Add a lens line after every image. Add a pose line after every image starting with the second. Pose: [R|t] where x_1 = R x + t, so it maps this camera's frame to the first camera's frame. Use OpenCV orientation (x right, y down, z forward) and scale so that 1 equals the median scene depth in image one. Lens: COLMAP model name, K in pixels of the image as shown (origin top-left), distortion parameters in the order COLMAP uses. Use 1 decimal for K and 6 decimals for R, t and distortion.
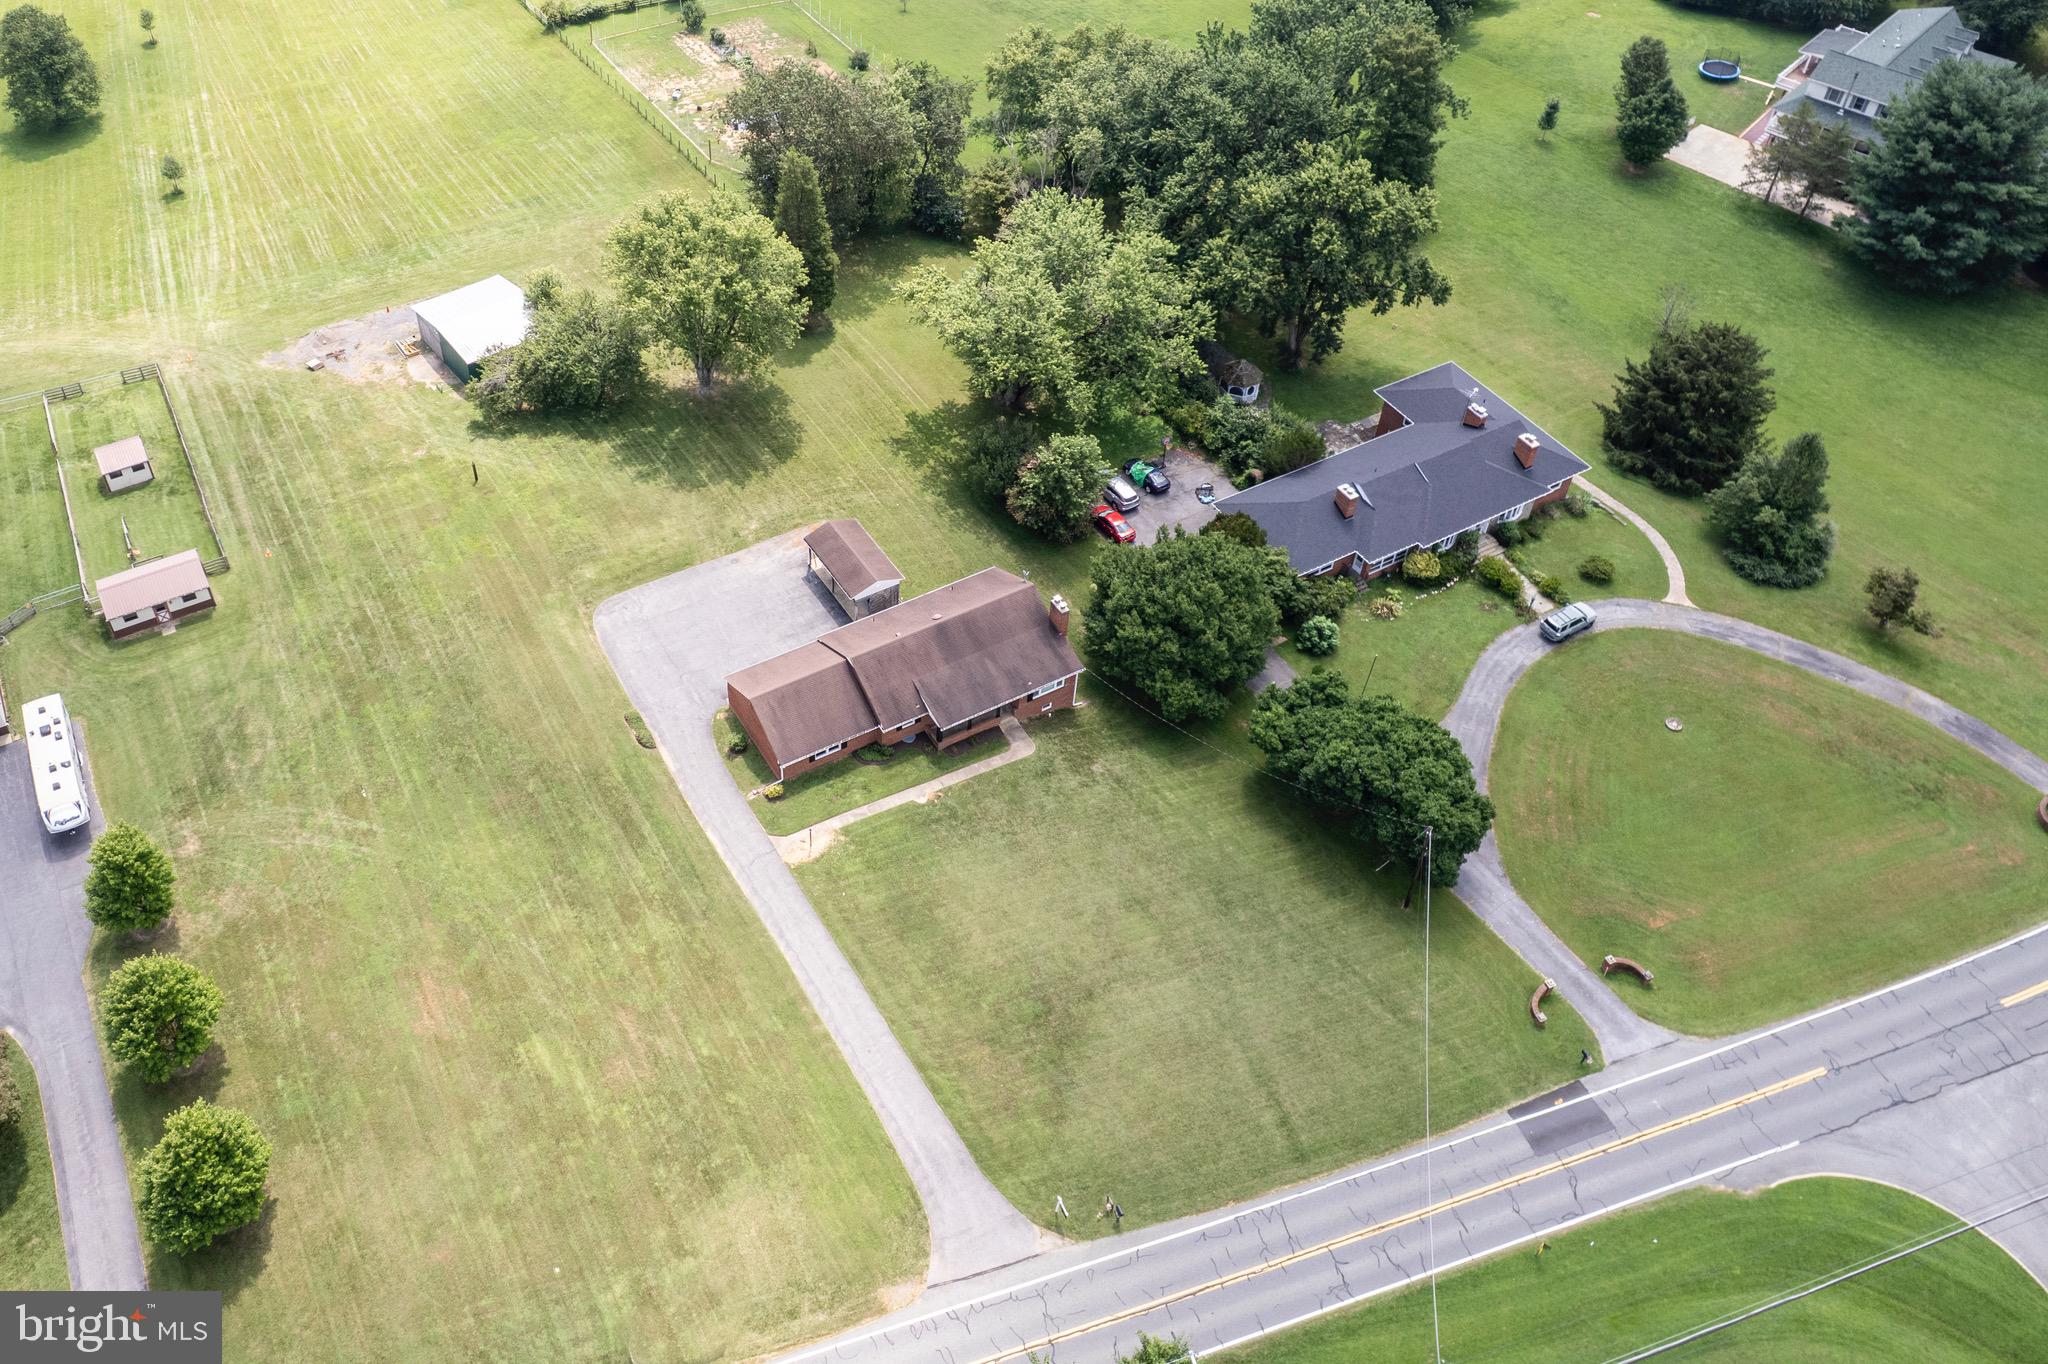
lens RADIAL K [[1634.8, 0, 860.1], [0, 1634.8, 528.8], [0, 0, 1]] dist [-0.049674, 0.006362]
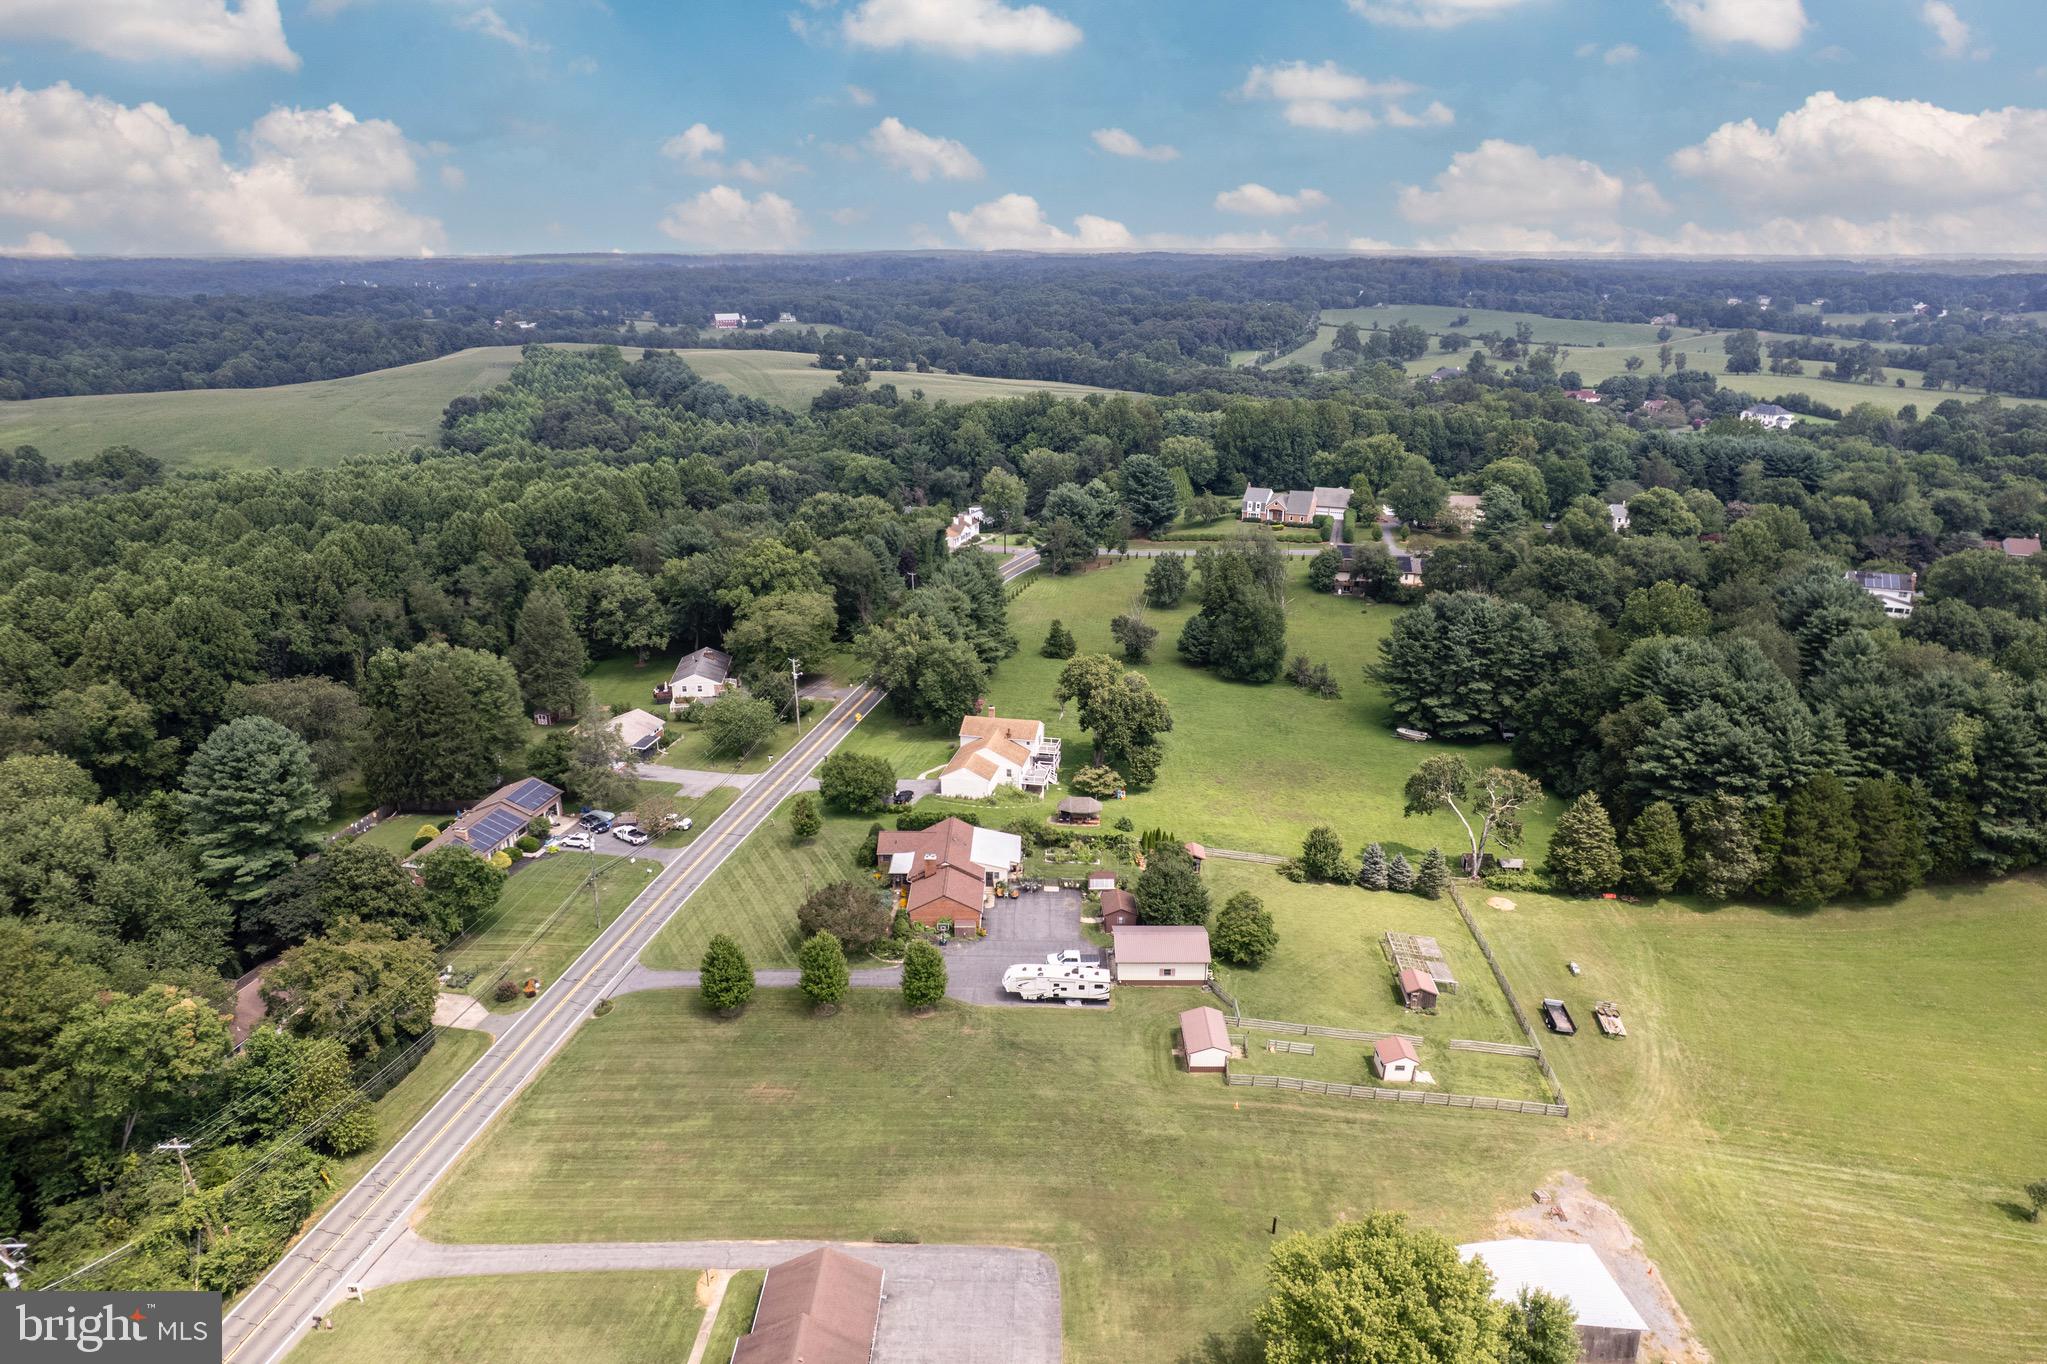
lens RADIAL K [[1322.5, 0, 1026.1], [0, 1322.5, 684.0], [0, 0, 1]] dist [-0.070716, 0.059735]
pose [[-0.486559, 0.280455, -0.827408, 0.474020], [-0.589430, 0.593667, 0.547843, -0.663479], [0.644851, 0.754257, -0.123546, 0.824949]]
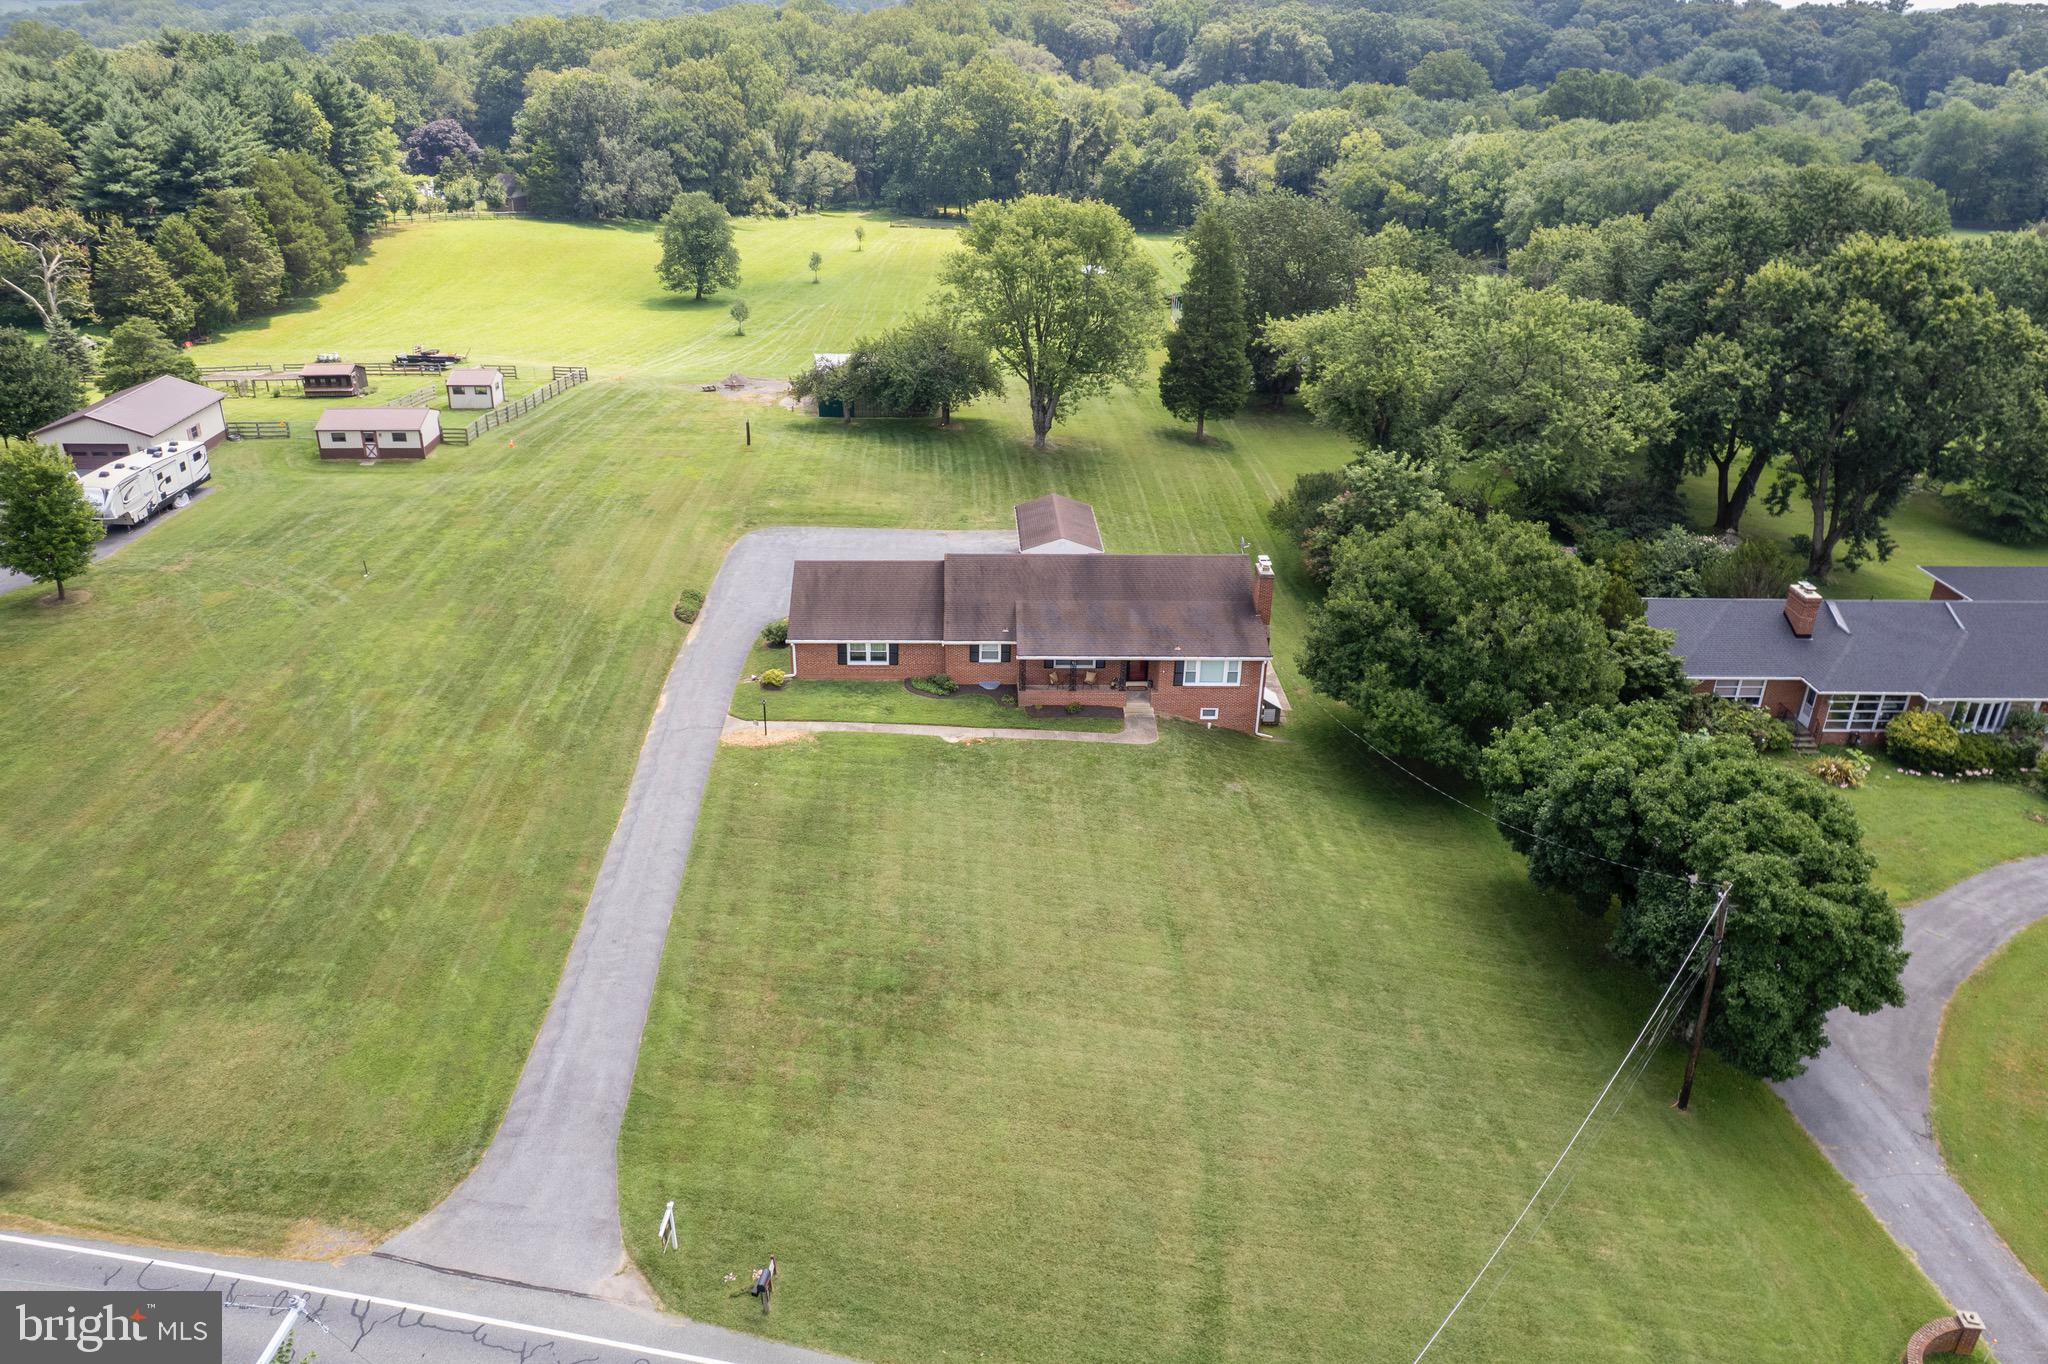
lens RADIAL K [[1433.6, 0, 995.4], [0, 1433.6, 652.0], [0, 0, 1]] dist [-0.074925, 0.068742]
pose [[0.887490, 0.205941, -0.412250, 0.261134], [-0.321229, 0.917889, -0.233006, 0.239644], [0.330414, 0.339217, 0.880771, 0.434242]]
